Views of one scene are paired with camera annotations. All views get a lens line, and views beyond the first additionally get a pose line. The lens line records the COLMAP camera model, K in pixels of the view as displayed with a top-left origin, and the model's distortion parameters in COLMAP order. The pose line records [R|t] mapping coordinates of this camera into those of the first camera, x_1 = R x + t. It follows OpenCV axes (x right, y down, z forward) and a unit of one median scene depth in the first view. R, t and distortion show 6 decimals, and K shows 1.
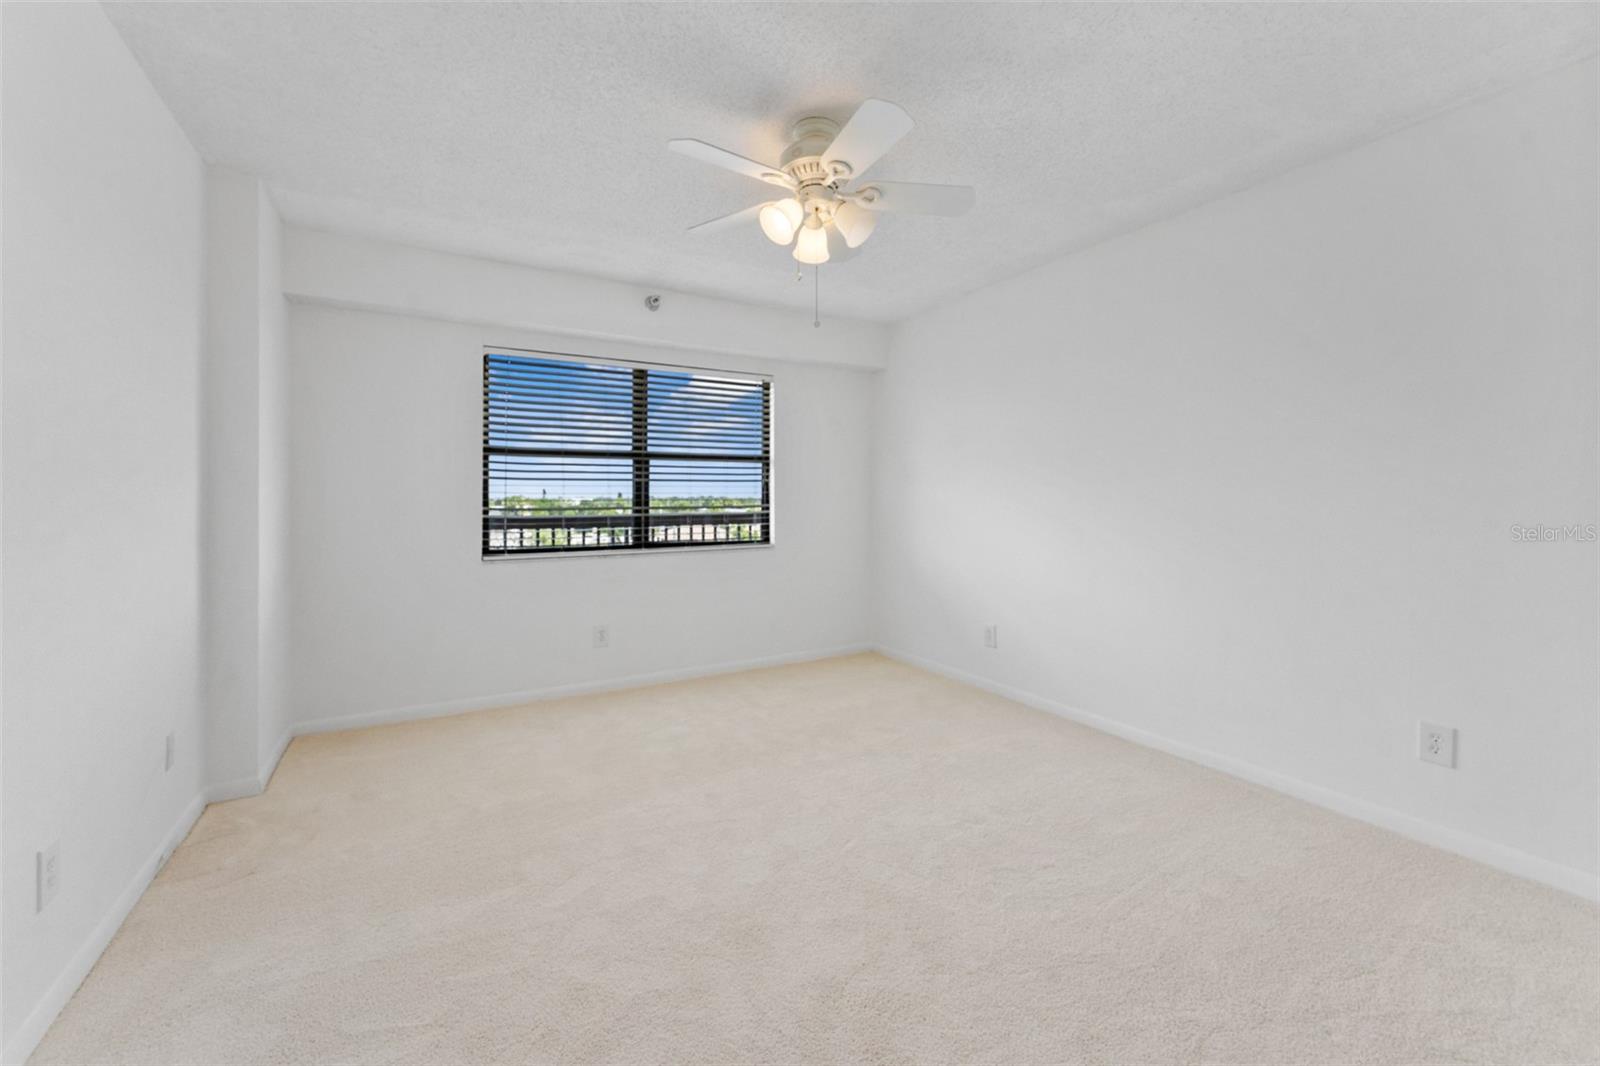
lens RADIAL K [[629.2, 0, 815.0], [0, 629.2, 498.3], [0, 0, 1]] dist [0.000993, 0.000148]
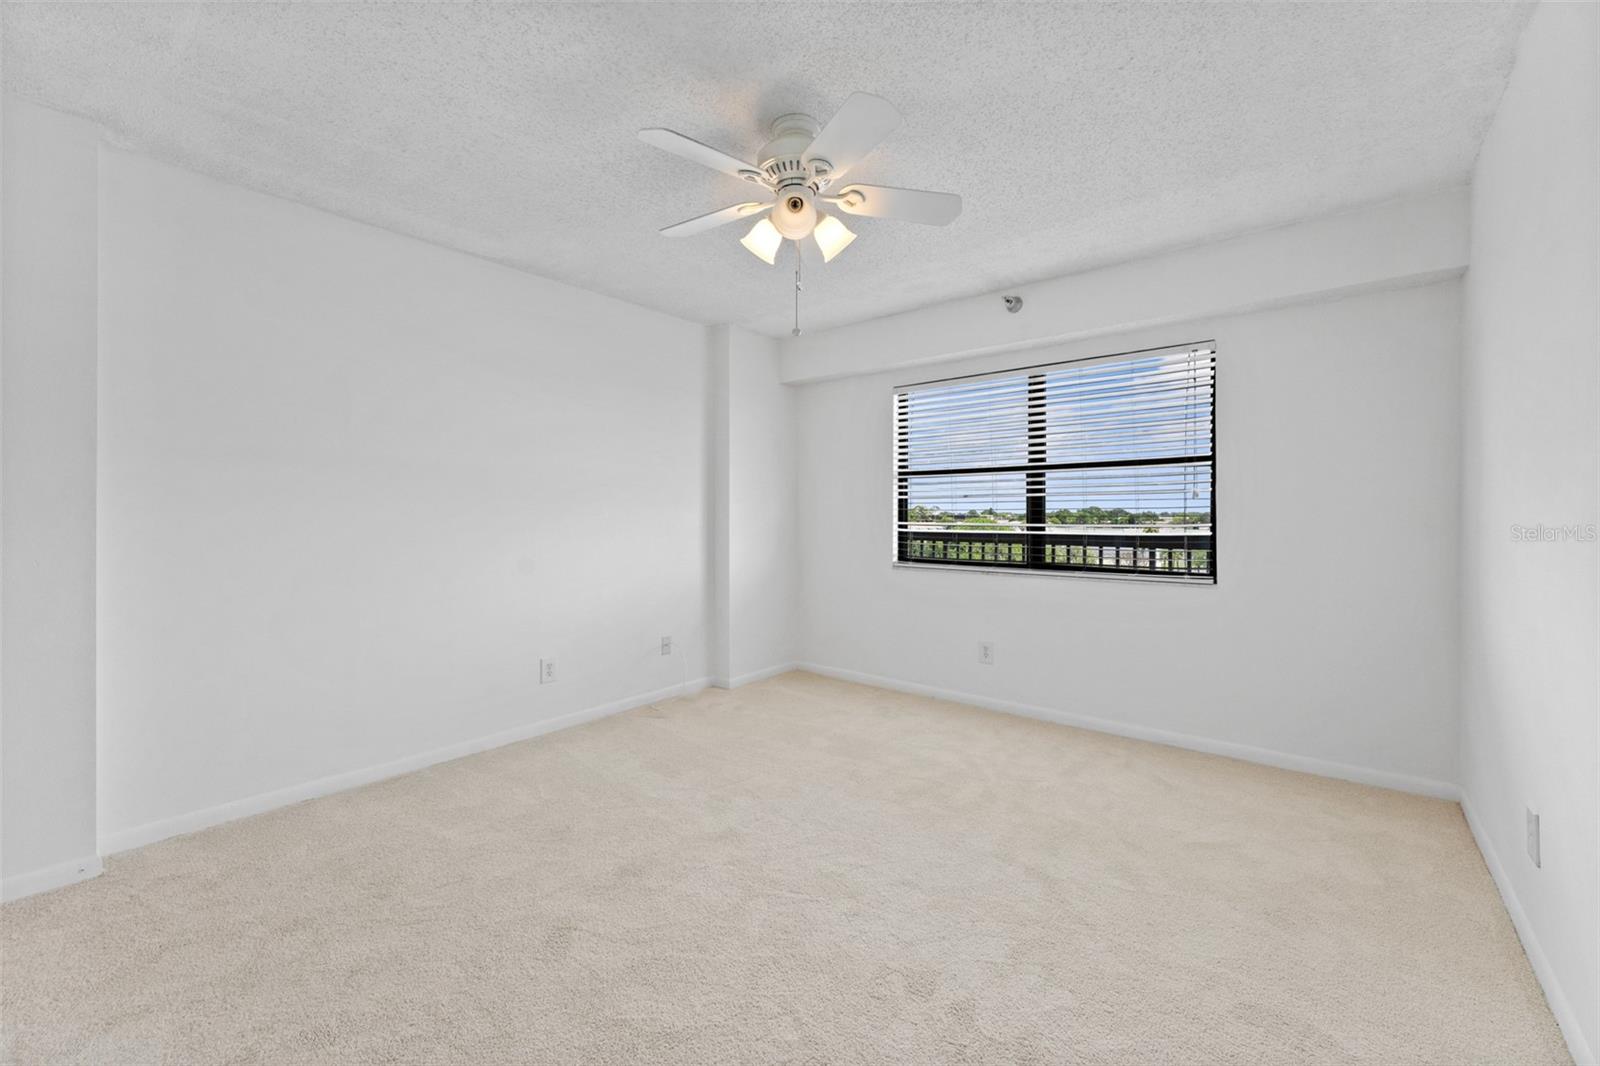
lens RADIAL K [[629.2, 0, 789.4], [0, 629.2, 518.2], [0, 0, 1]] dist [0.000993, 0.000148]
pose [[0.354816, 0.005119, -0.934922, 0.454464], [-0.000683, 0.999986, 0.005216, 0.000946], [0.934936, -0.001212, 0.354814, 0.332112]]
